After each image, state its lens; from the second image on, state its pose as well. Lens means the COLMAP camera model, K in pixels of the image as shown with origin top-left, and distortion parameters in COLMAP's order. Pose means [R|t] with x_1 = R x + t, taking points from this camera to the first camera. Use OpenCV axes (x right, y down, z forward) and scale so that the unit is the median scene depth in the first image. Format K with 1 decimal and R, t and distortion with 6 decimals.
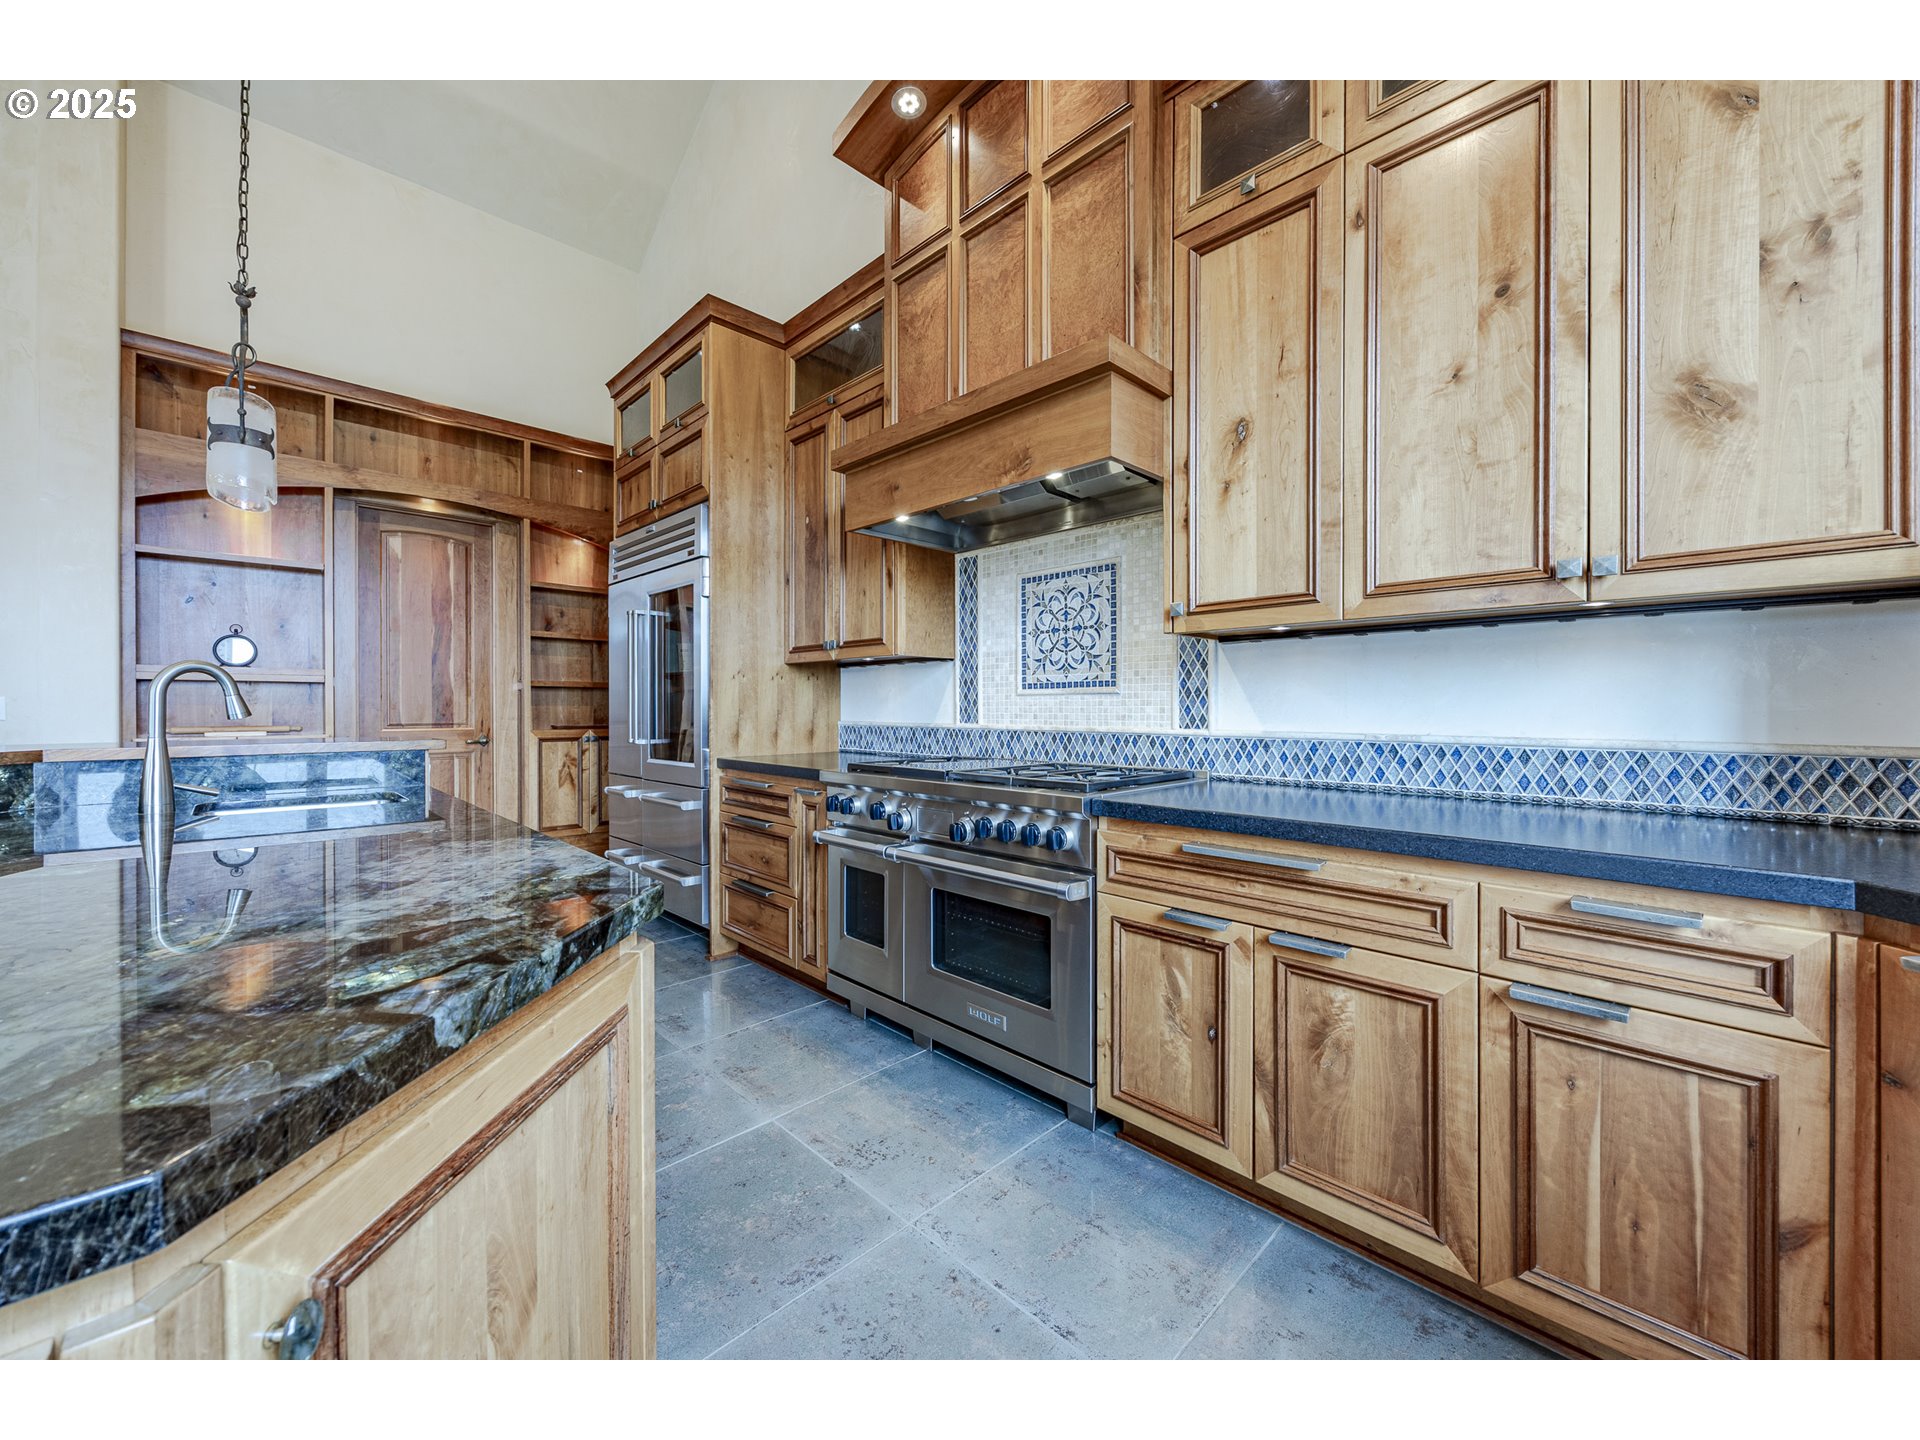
lens RADIAL K [[736.4, 0, 962.3], [0, 736.4, 713.8], [0, 0, 1]] dist [-0.002478, -0.000135]
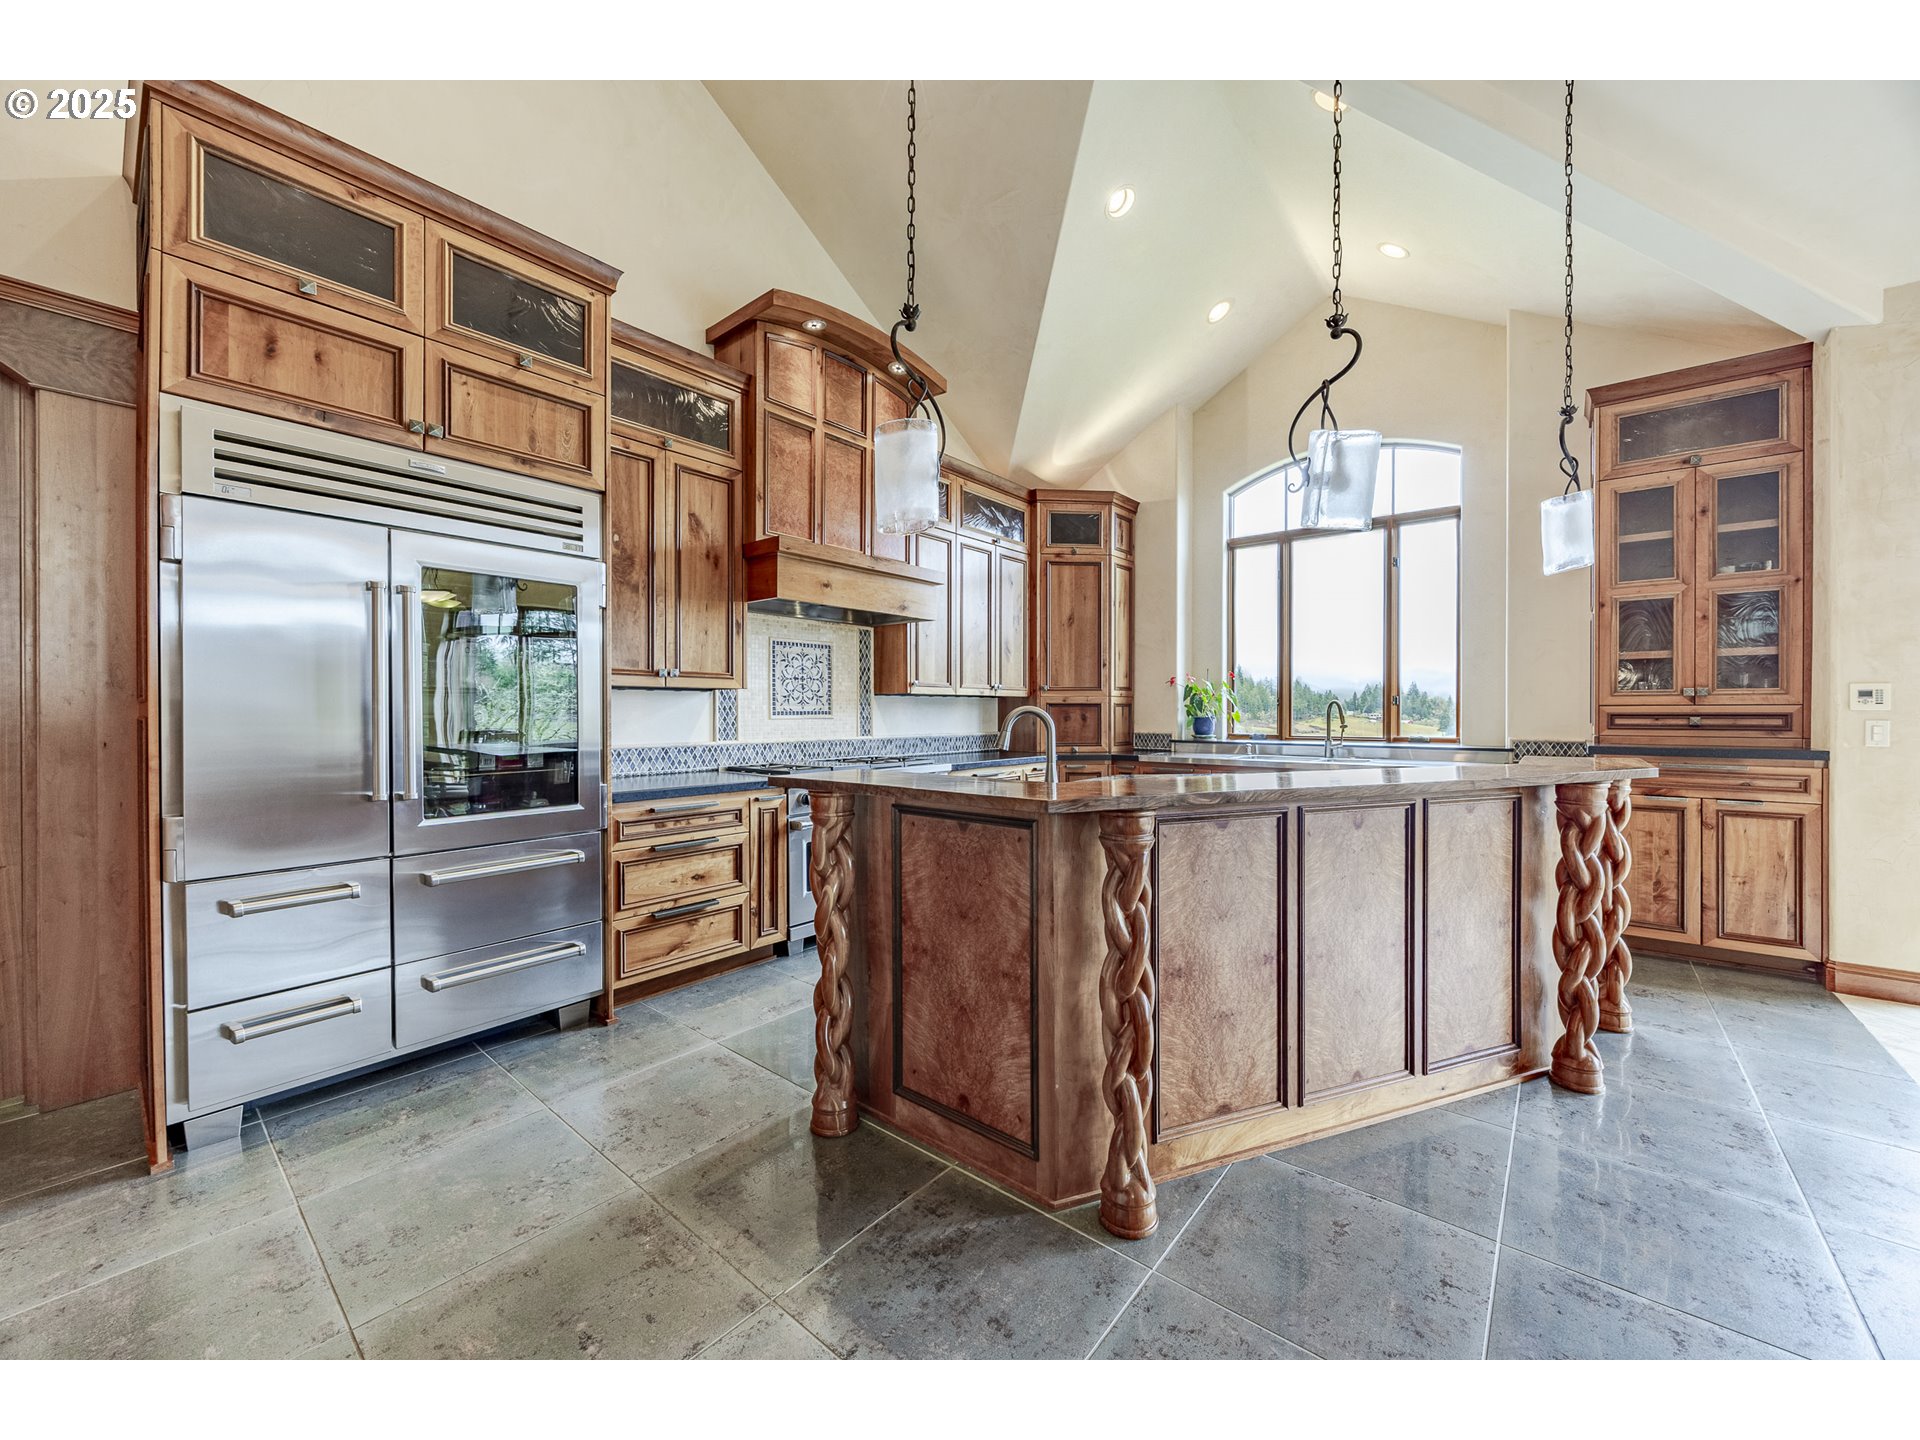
lens RADIAL K [[736.4, 0, 961.7], [0, 736.4, 714.8], [0, 0, 1]] dist [-0.002478, -0.000135]
pose [[-0.092172, -0.003972, 0.995735, -1.360127], [0.010659, 0.999931, 0.004975, -0.035539], [-0.995686, 0.011072, -0.092123, 0.720846]]
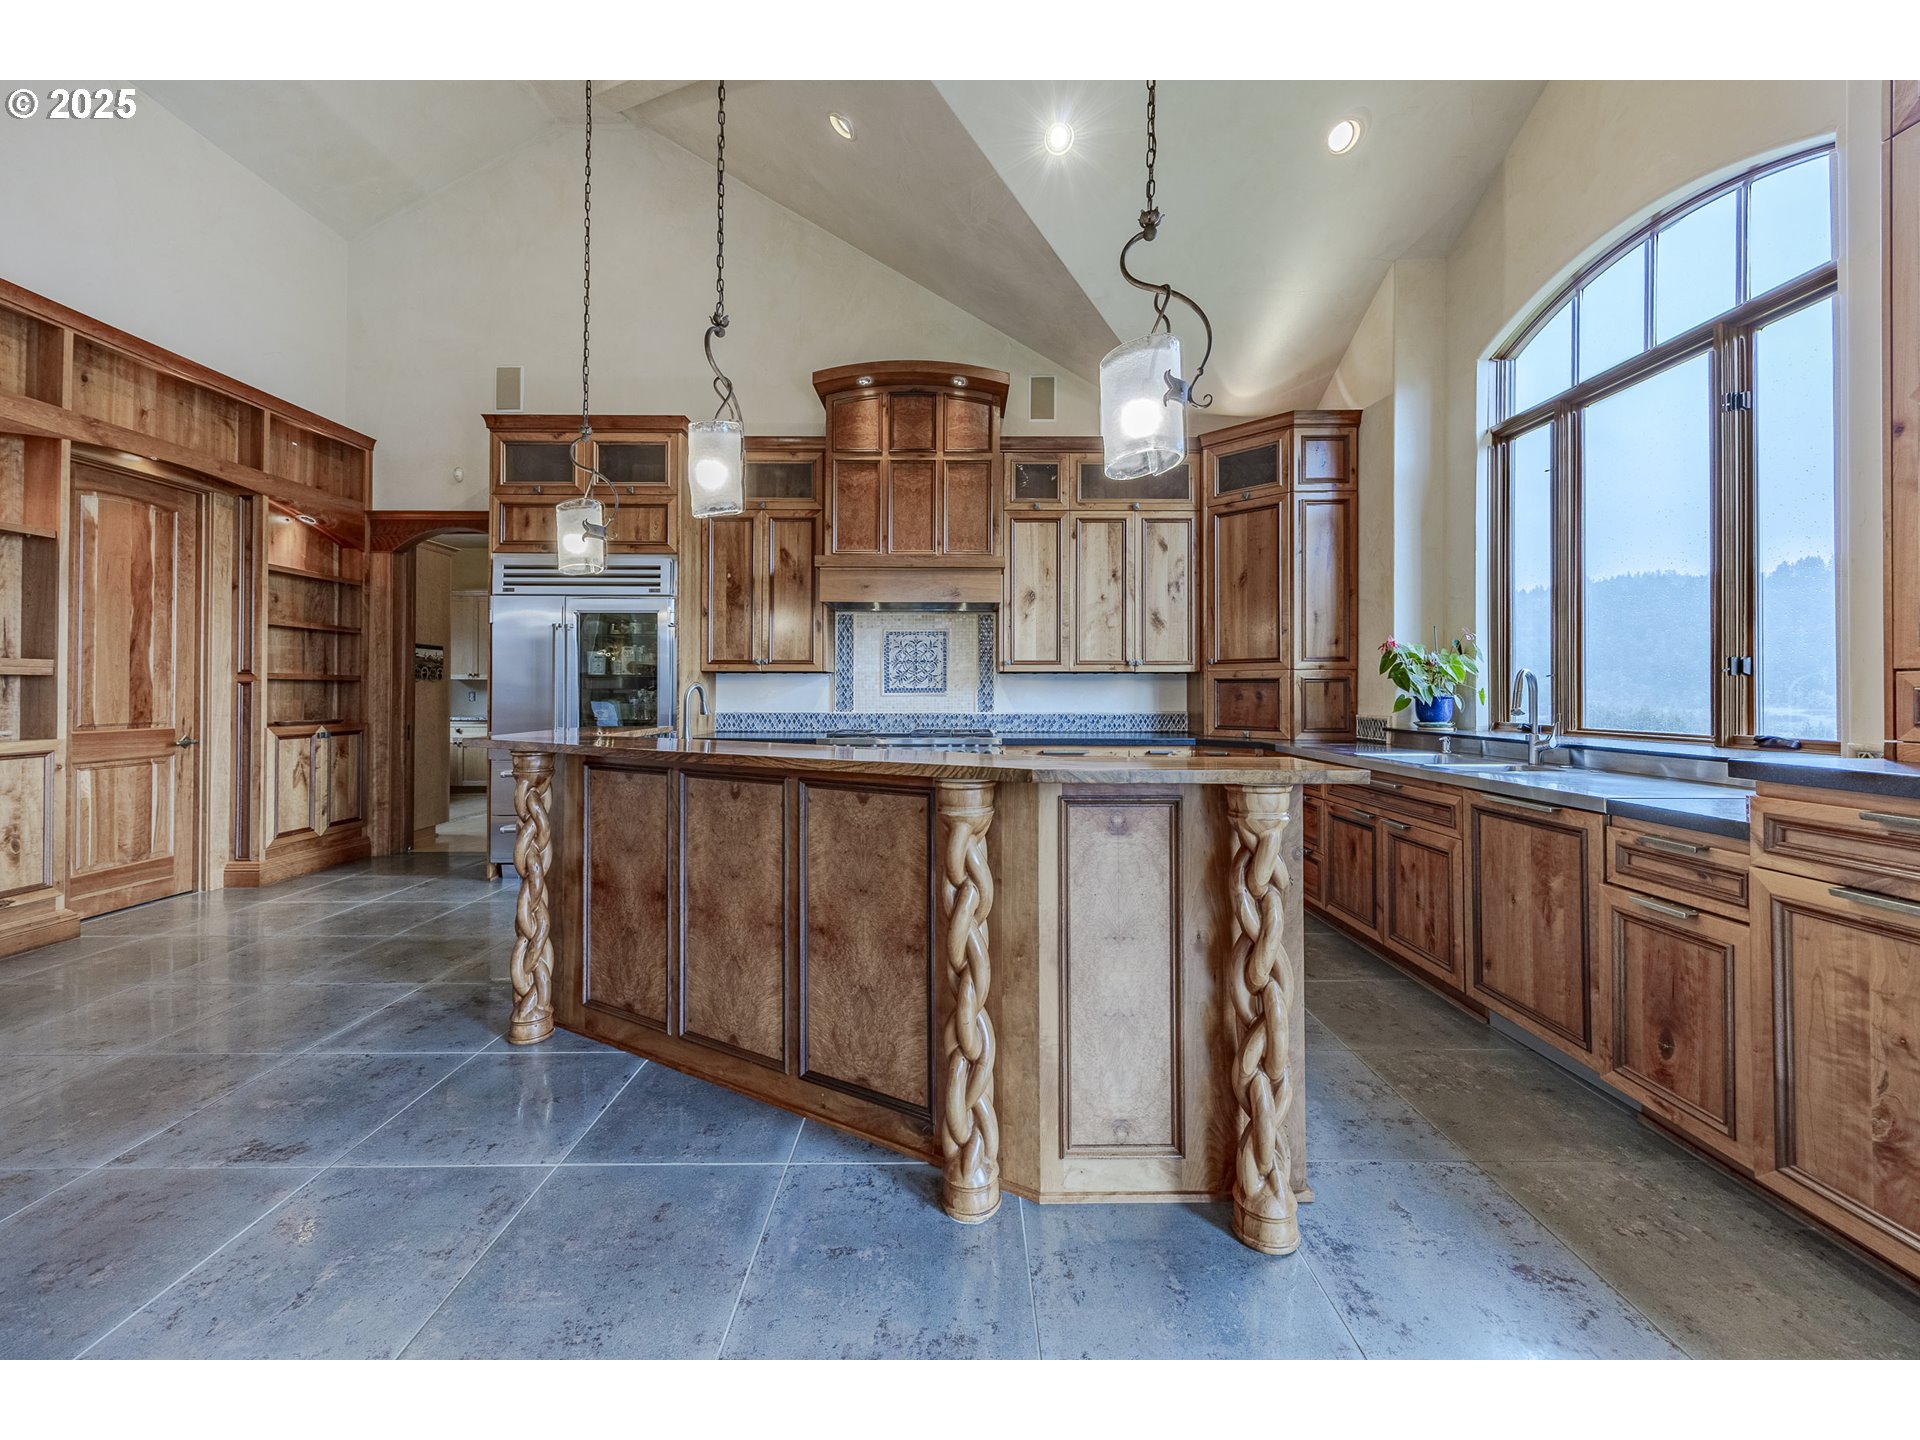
lens RADIAL K [[736.4, 0, 955.5], [0, 736.4, 683.2], [0, 0, 1]] dist [-0.002478, -0.000135]
pose [[0.706645, 0.008890, 0.707512, -1.051286], [0.005309, 0.999826, -0.017866, -0.019009], [-0.707548, 0.016381, 0.706475, -0.410608]]
